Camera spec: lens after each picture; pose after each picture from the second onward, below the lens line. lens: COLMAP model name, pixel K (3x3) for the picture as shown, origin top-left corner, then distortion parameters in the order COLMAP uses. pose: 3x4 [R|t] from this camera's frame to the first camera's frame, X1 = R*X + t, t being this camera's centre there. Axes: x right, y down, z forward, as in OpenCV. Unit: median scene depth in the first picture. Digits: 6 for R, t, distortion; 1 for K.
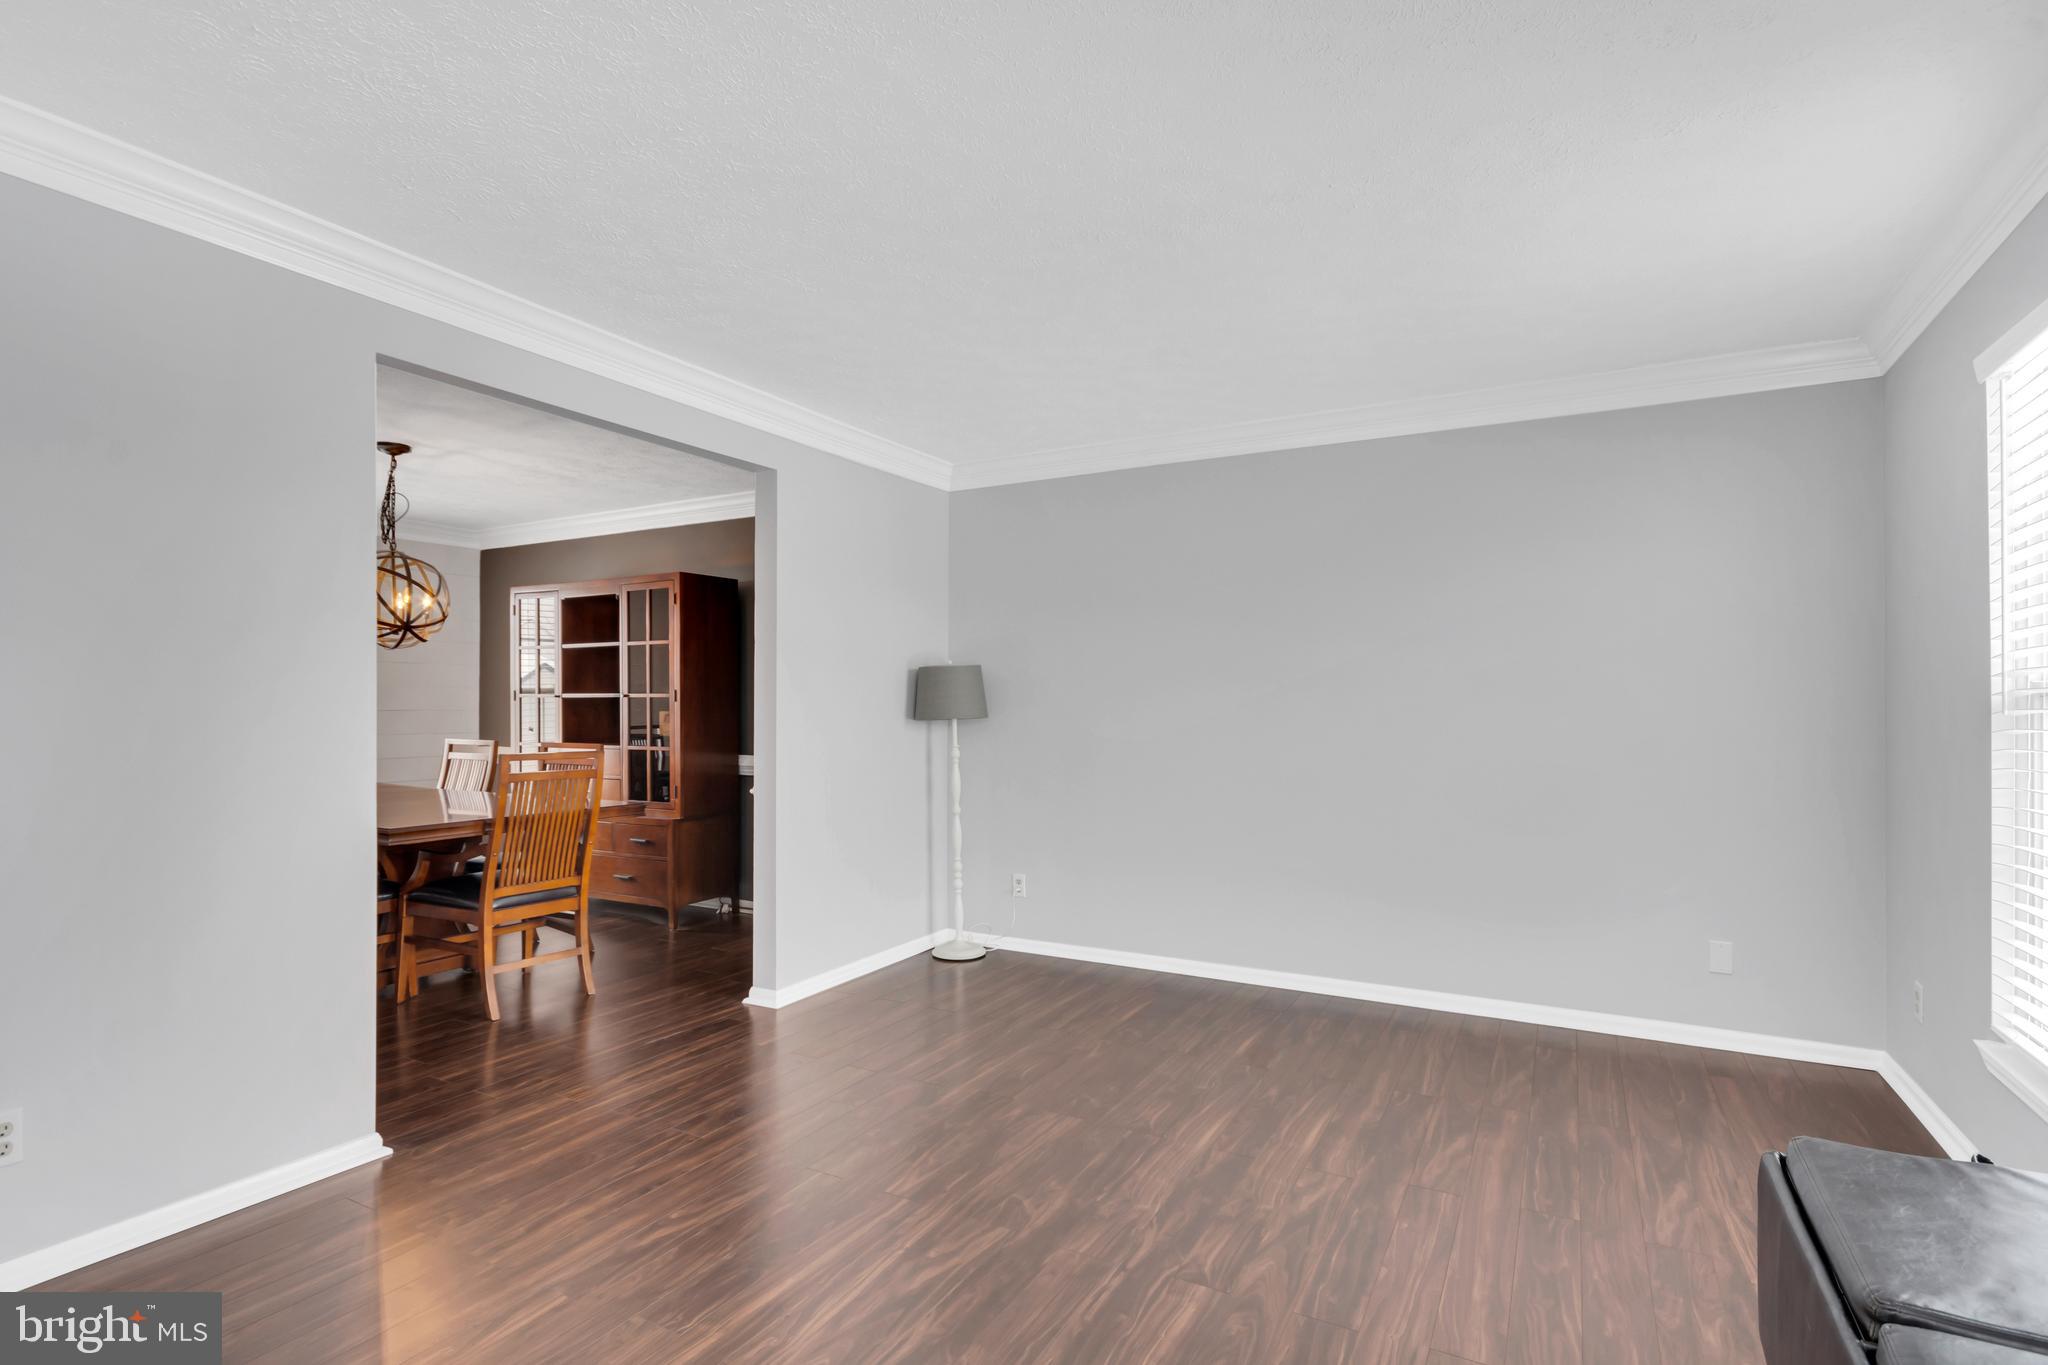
lens RADIAL K [[992.2, 0, 1013.2], [0, 992.2, 702.7], [0, 0, 1]] dist [0.006615, -0.006180]
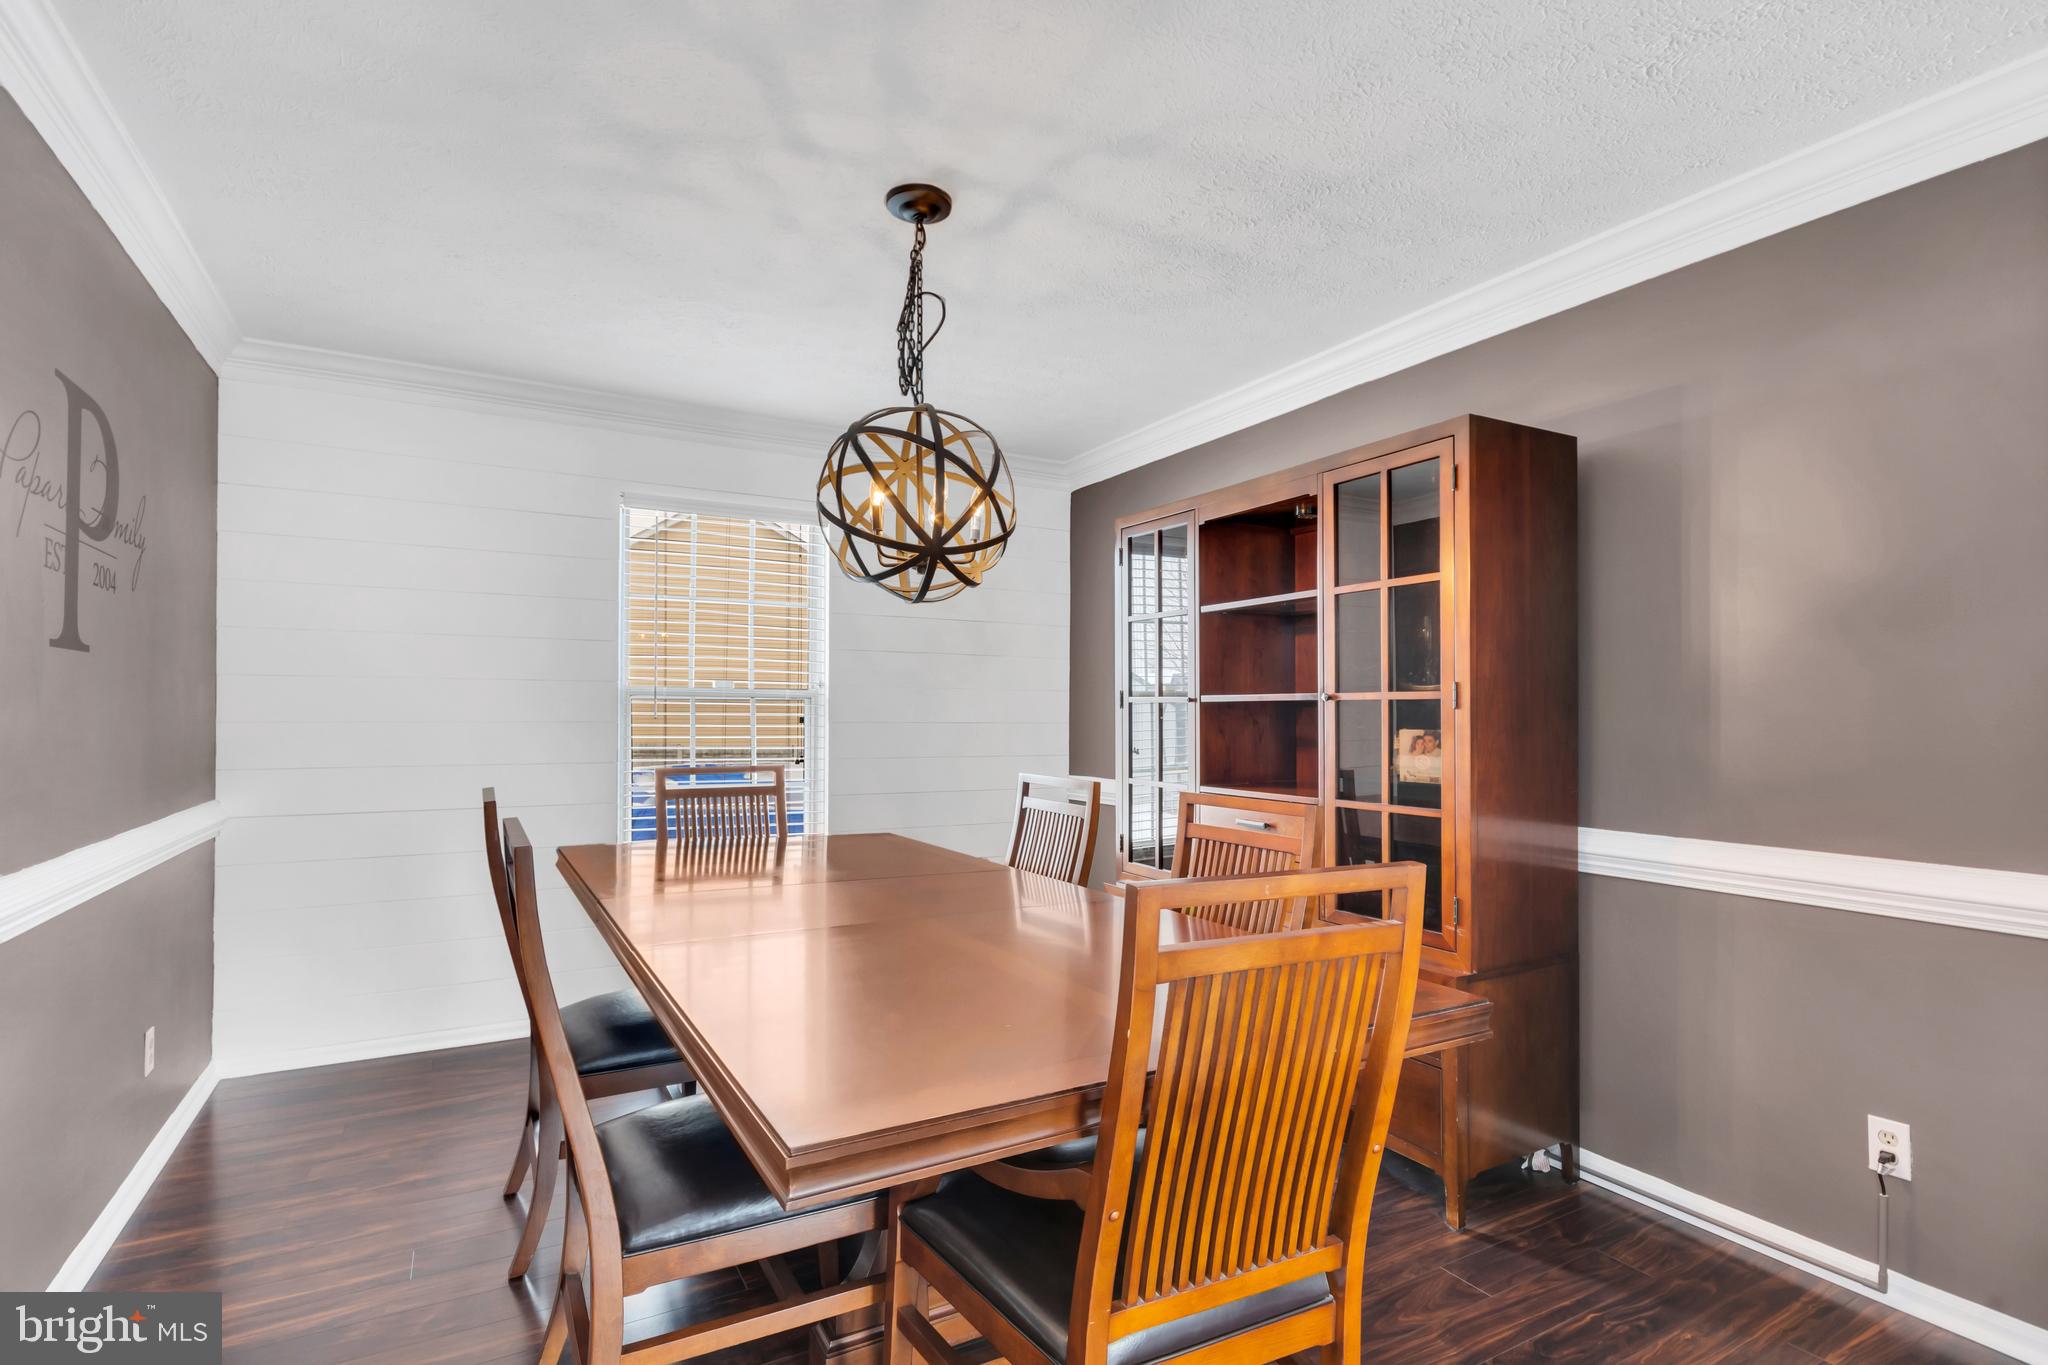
lens RADIAL K [[992.2, 0, 1019.9], [0, 992.2, 692.2], [0, 0, 1]] dist [0.006615, -0.006180]
pose [[0.856380, -0.009600, -0.516256, -0.271400], [-0.002365, 0.999744, -0.022515, 0.002210], [0.516340, 0.020502, 0.856138, 0.504951]]
